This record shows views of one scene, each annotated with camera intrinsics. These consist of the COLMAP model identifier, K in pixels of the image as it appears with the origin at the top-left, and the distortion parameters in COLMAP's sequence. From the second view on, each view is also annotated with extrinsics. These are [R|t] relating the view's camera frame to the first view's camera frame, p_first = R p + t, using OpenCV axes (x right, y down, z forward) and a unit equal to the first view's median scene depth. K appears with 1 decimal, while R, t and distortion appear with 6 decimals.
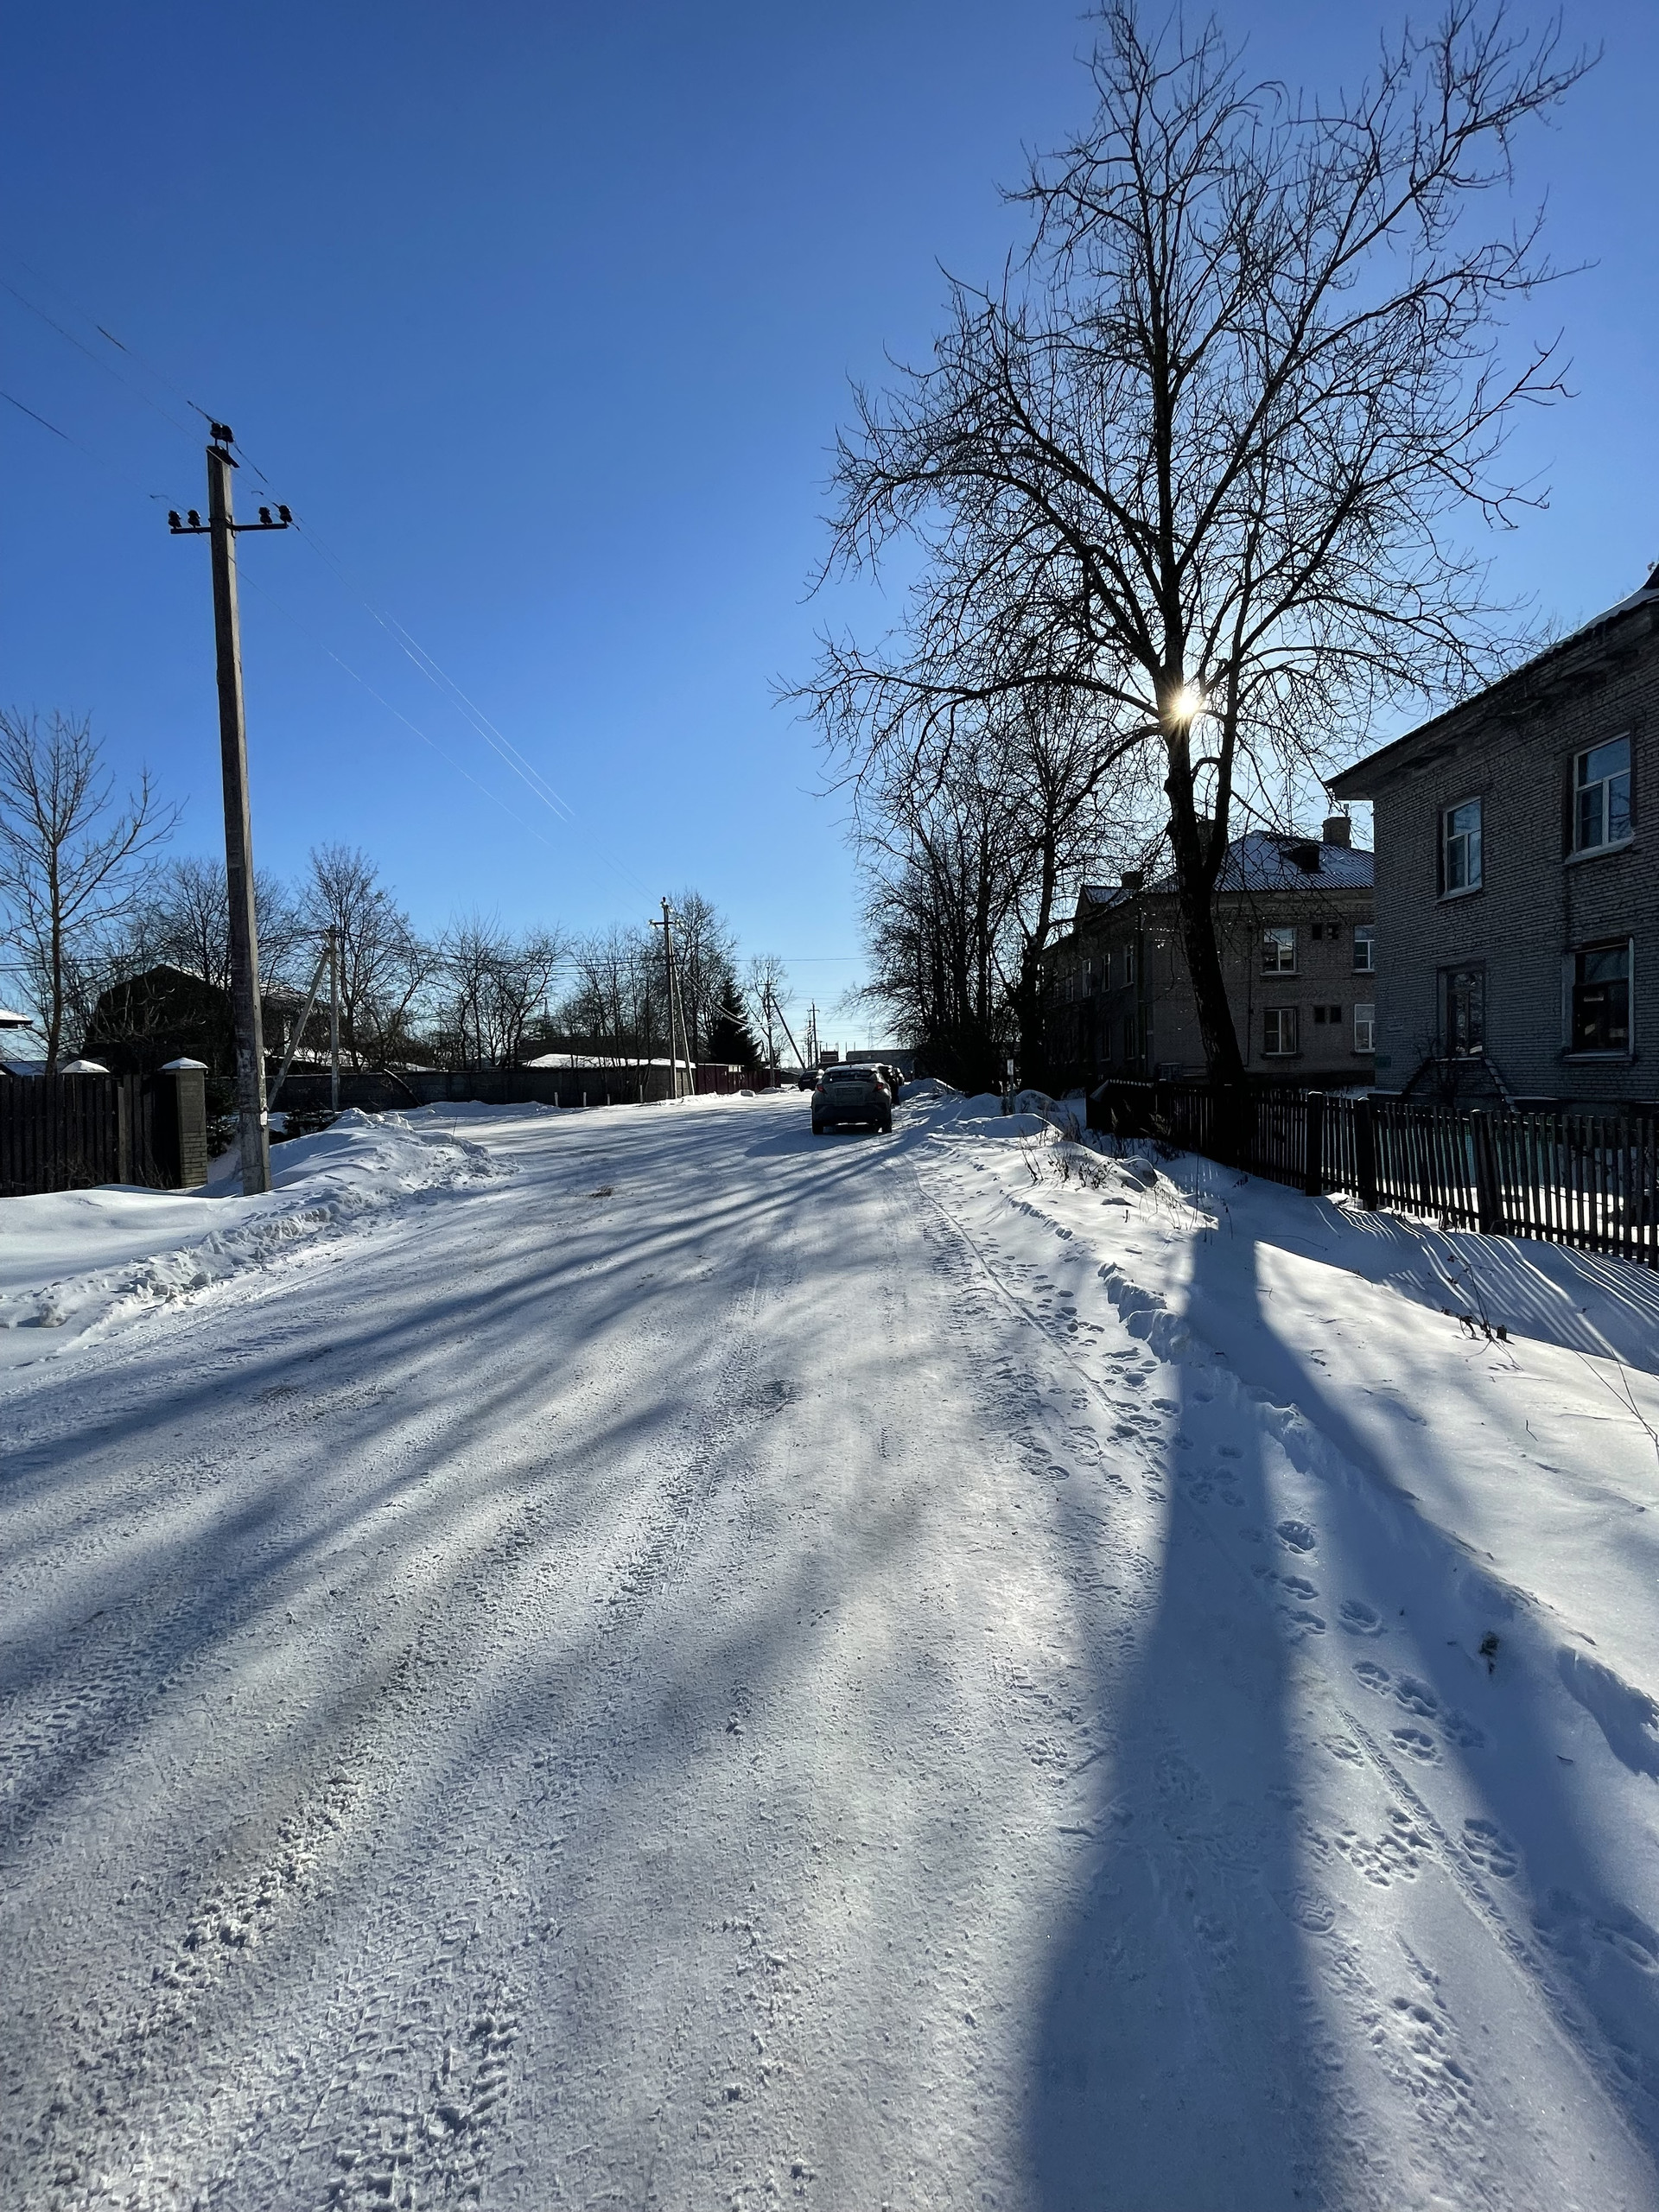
lens RADIAL K [[889.3, 0, 830.0], [0, 889.3, 1102.6], [0, 0, 1]] dist [-0.002383, -0.000607]
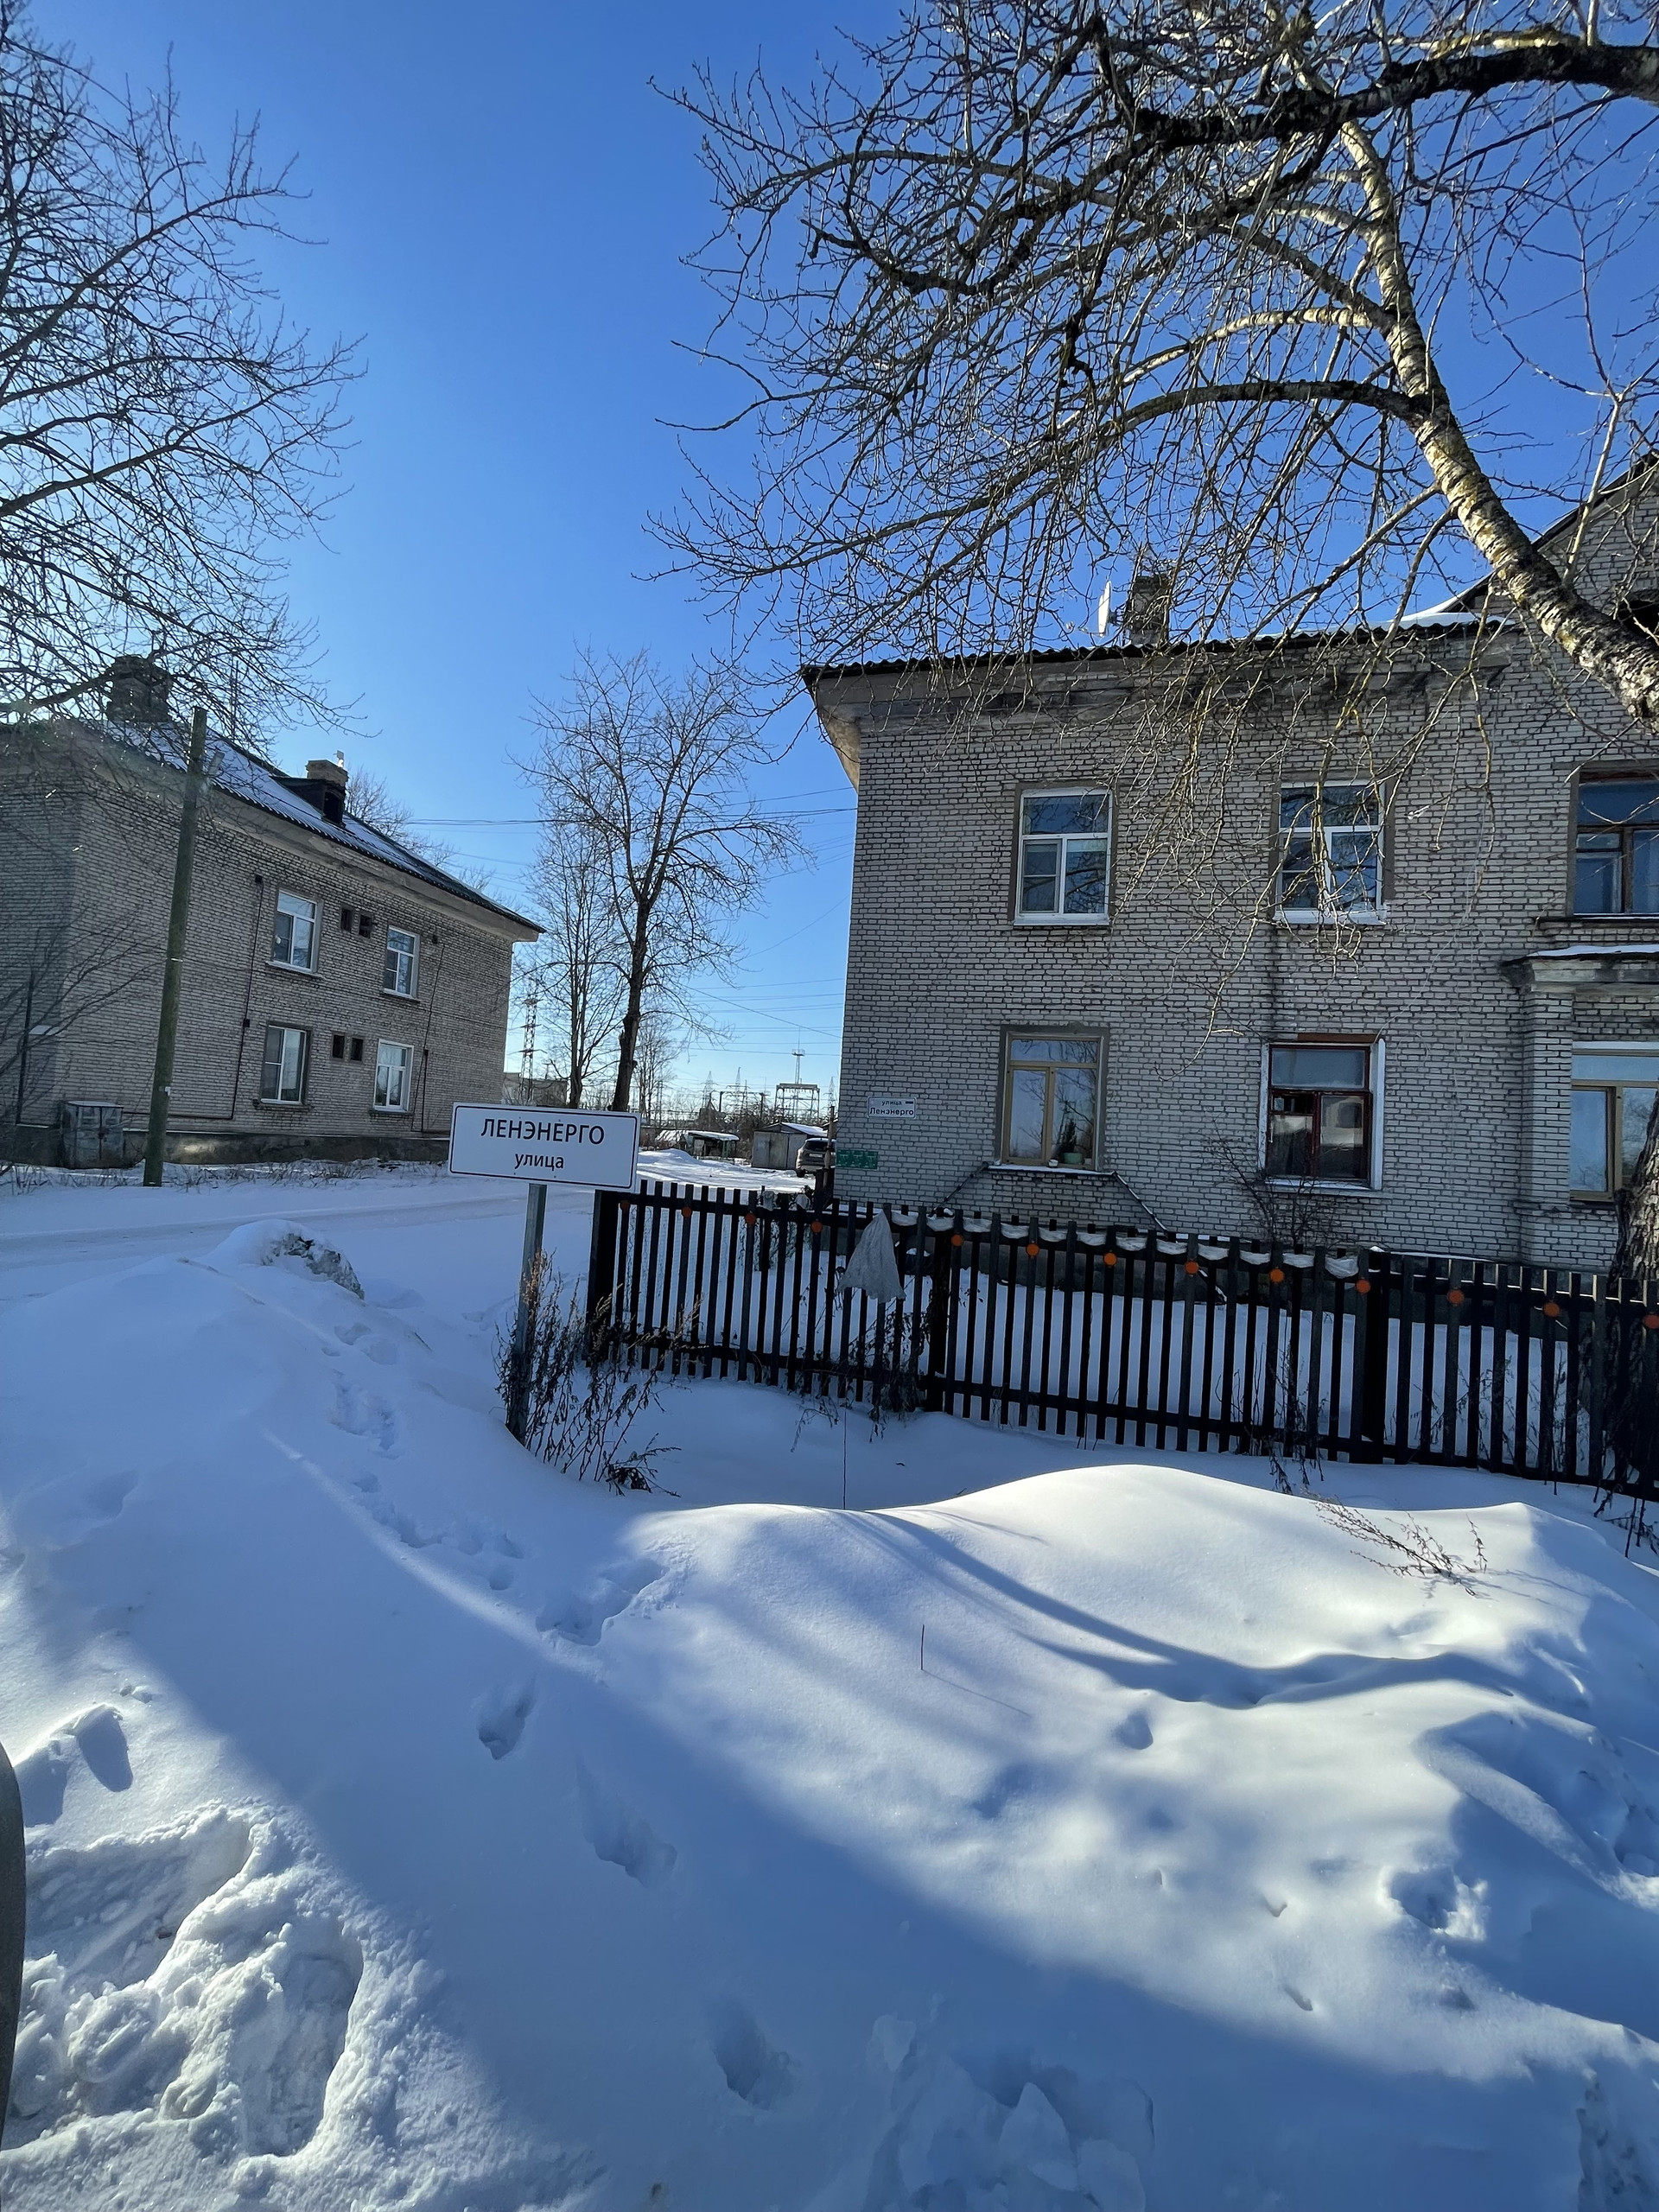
lens RADIAL K [[889.3, 0, 831.4], [0, 889.3, 1104.2], [0, 0, 1]] dist [-0.002383, -0.000607]
pose [[0.229585, 0.083304, 0.969717, 0.016732], [-0.034102, 0.996407, -0.077523, -0.020380], [-0.972691, -0.015271, 0.231601, 0.507432]]
